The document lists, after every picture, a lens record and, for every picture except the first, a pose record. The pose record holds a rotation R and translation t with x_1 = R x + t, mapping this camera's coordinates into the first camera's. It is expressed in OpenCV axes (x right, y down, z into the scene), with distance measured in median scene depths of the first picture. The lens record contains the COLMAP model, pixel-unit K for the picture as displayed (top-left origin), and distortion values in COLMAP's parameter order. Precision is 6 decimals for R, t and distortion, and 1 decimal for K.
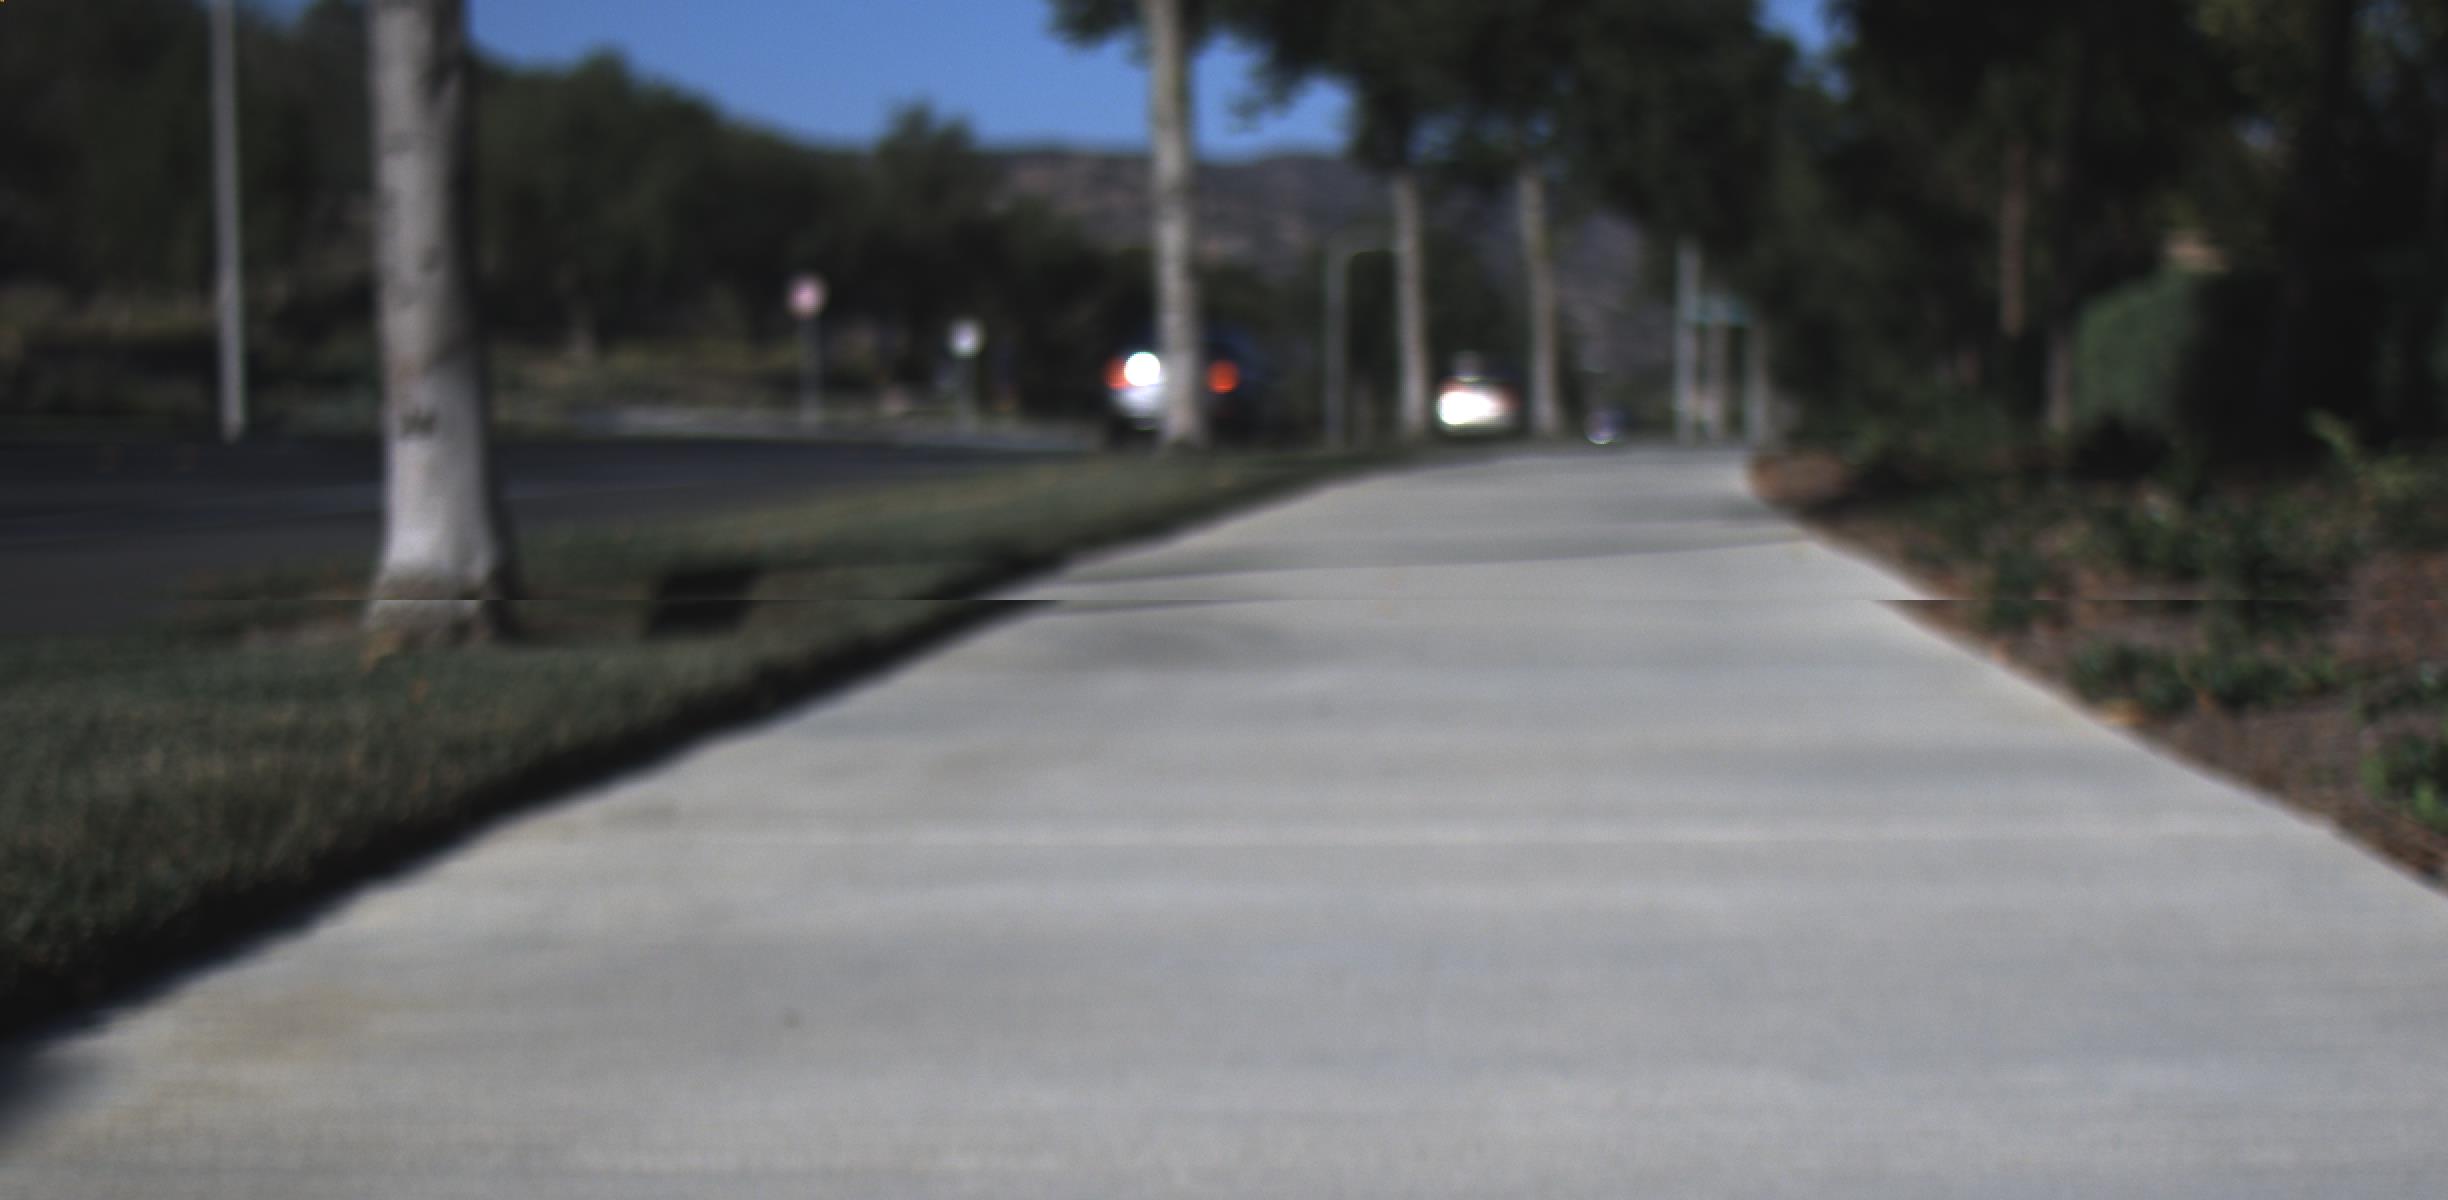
lens RADIAL K [[4833.3, 0, 1221.9], [0, 4833.3, 608.0], [0, 0, 1]] dist [-0.060087, 1.138752]
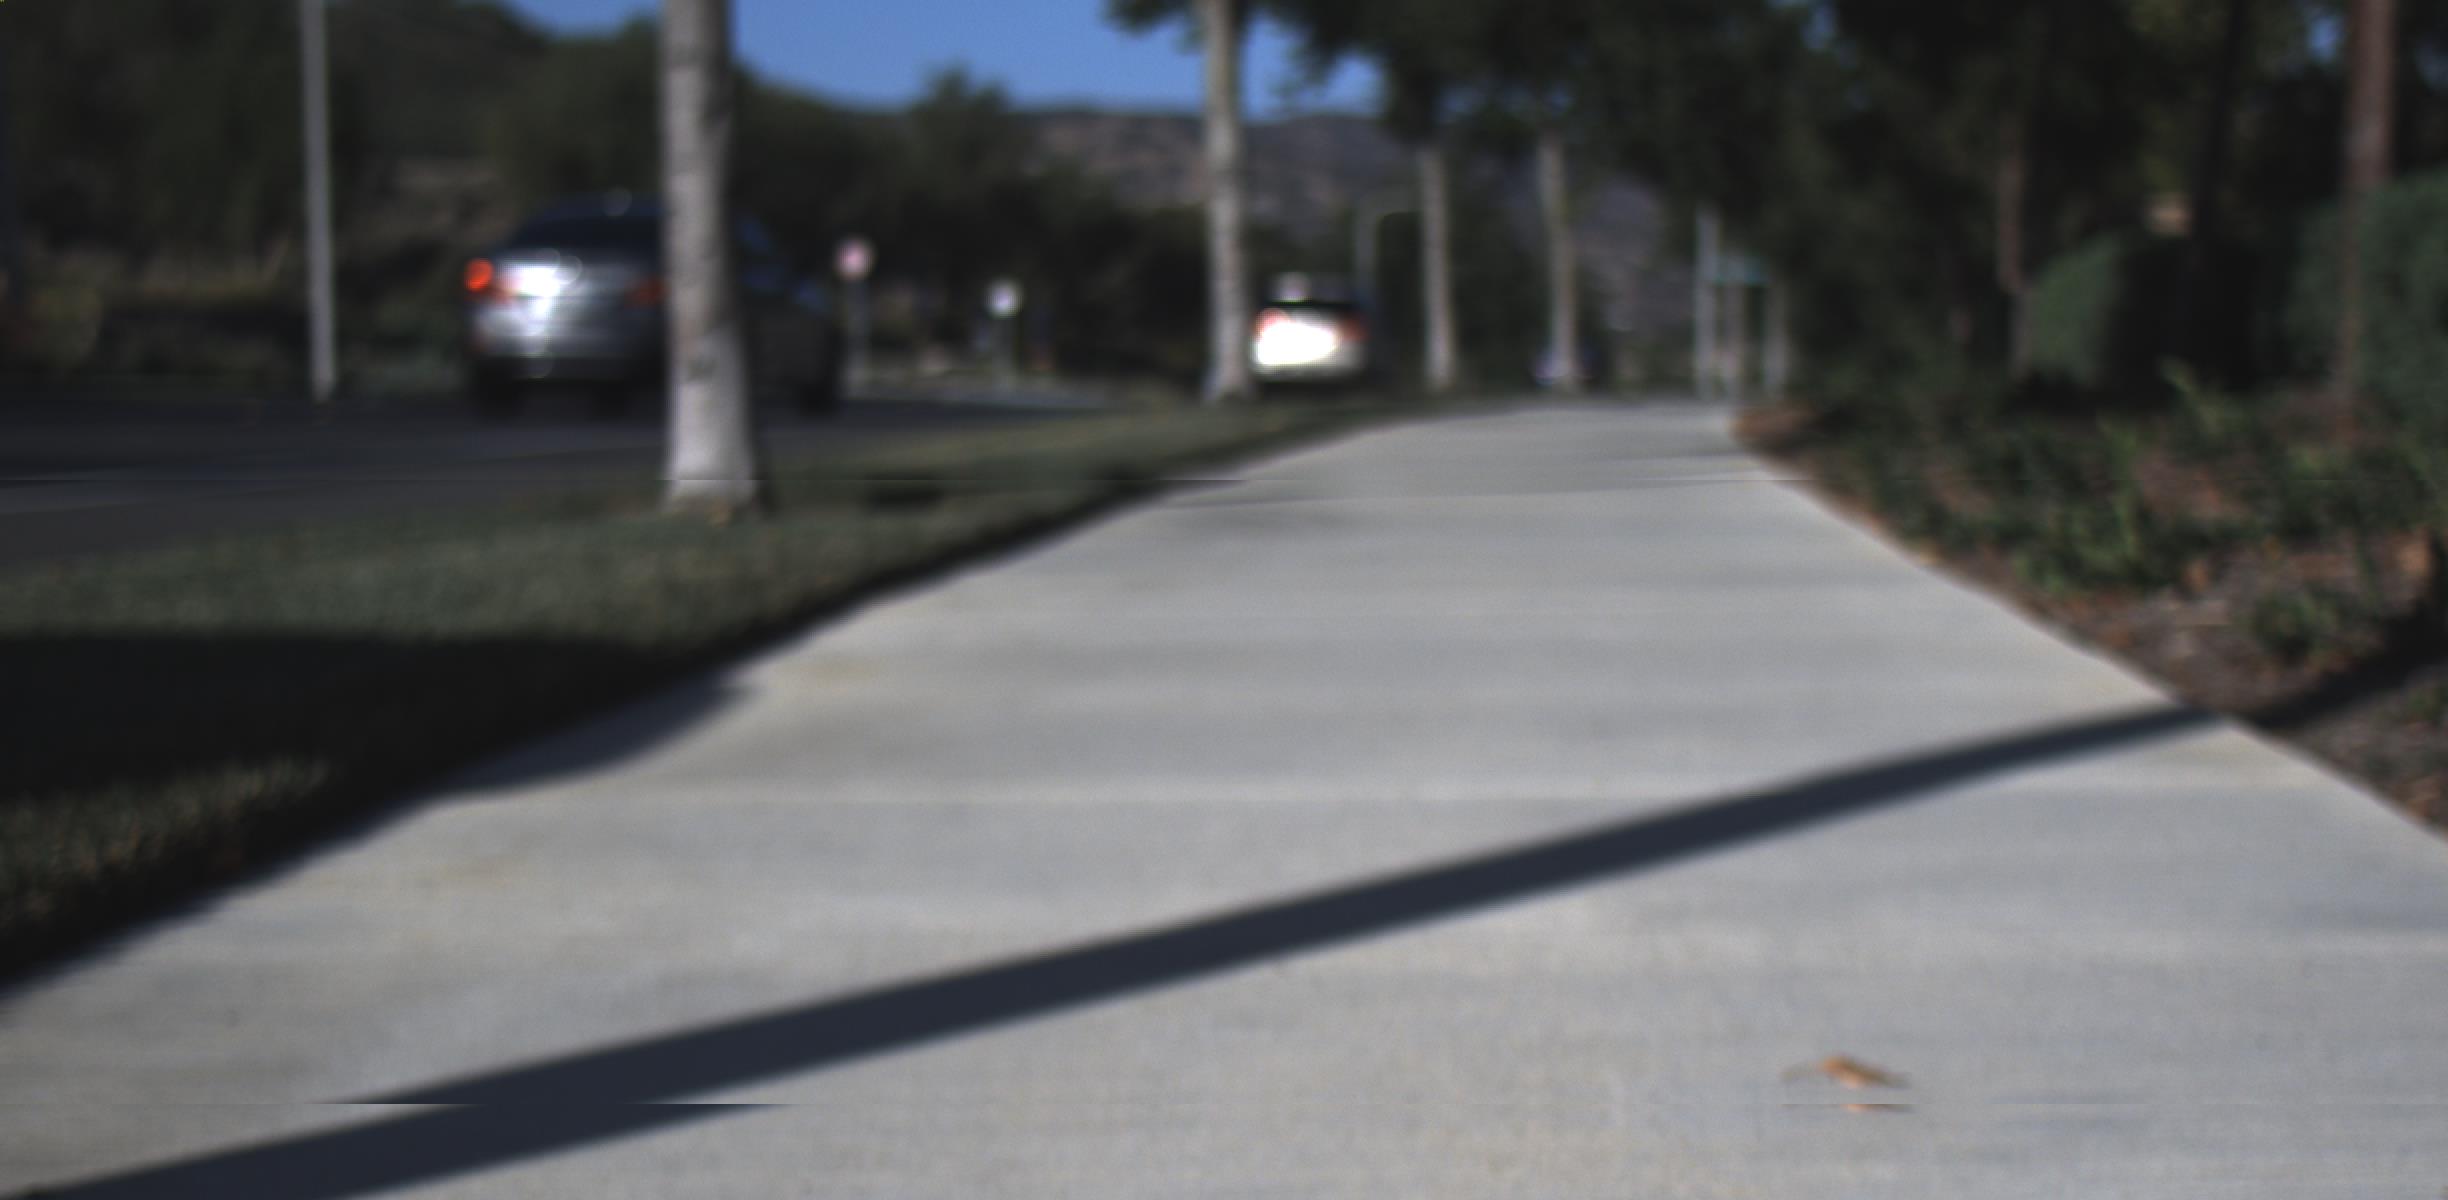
lens RADIAL K [[4833.3, 0, 1221.9], [0, 4833.3, 608.0], [0, 0, 1]] dist [-0.060087, 1.138752]
pose [[0.999978, -0.002474, -0.006073, -0.000935], [0.002525, 0.999961, 0.008419, 0.001479], [0.006052, -0.008434, 0.999946, -0.029792]]
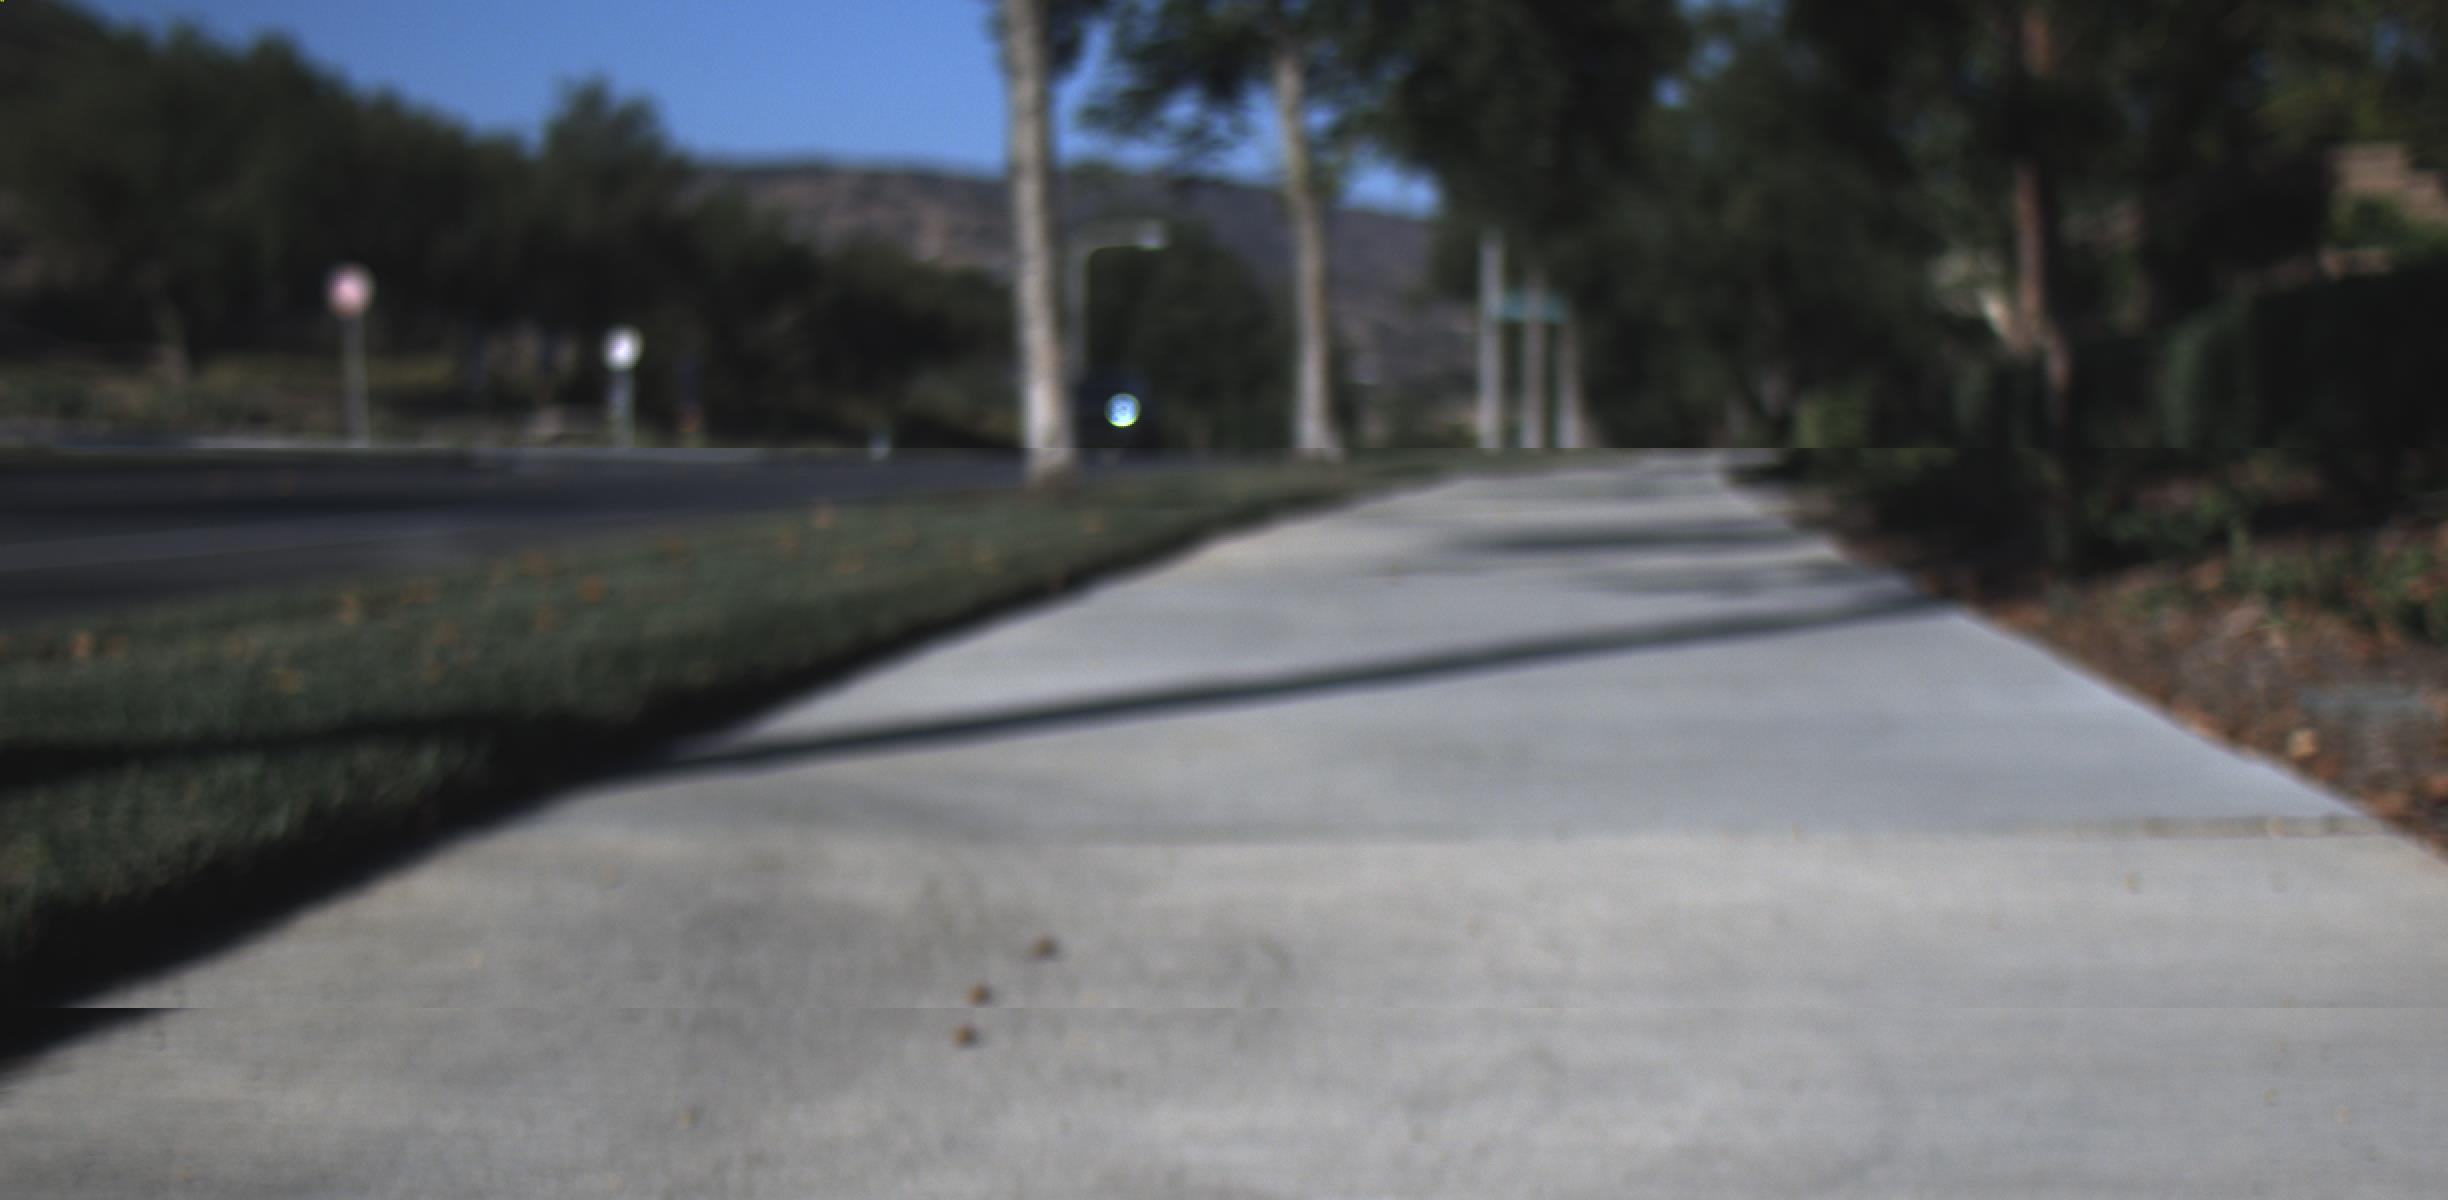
lens RADIAL K [[4833.3, 0, 1221.9], [0, 4833.3, 608.0], [0, 0, 1]] dist [-0.060087, 1.138752]
pose [[0.998854, -0.008473, 0.047104, 0.012963], [0.008637, 0.999957, -0.003261, -0.008863], [-0.047074, 0.003664, 0.998885, 0.192637]]
